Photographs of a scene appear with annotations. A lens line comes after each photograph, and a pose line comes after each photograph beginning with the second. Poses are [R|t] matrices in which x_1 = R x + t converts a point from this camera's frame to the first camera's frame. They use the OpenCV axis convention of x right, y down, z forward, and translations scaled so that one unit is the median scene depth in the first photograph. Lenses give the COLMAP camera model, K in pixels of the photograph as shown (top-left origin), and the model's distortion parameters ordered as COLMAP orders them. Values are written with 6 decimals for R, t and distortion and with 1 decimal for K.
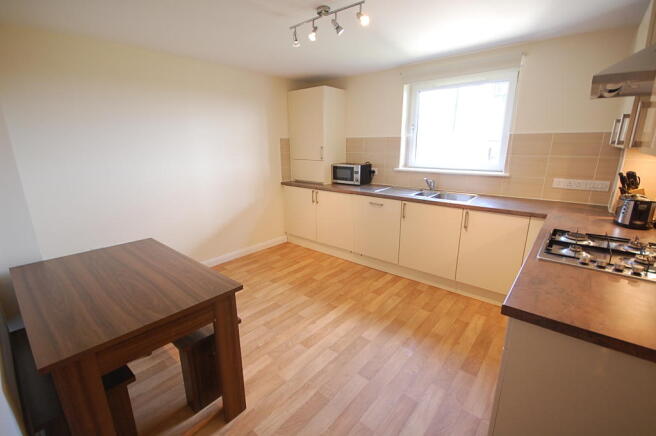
lens RADIAL K [[290.8, 0, 328.0], [0, 290.8, 218.0], [0, 0, 1]] dist [-0.000570, 0.000034]
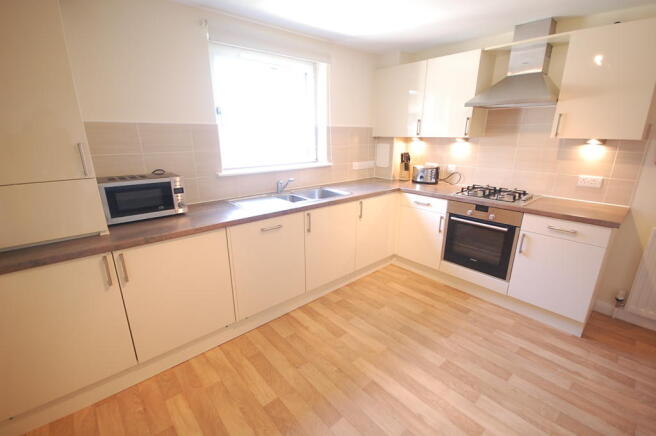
lens RADIAL K [[290.8, 0, 328.0], [0, 290.8, 218.0], [0, 0, 1]] dist [-0.000570, 0.000034]
pose [[0.143499, -0.269660, 0.952204, -0.478855], [0.246725, 0.941529, 0.229455, -0.208421], [-0.958402, 0.202006, 0.201640, 0.820418]]
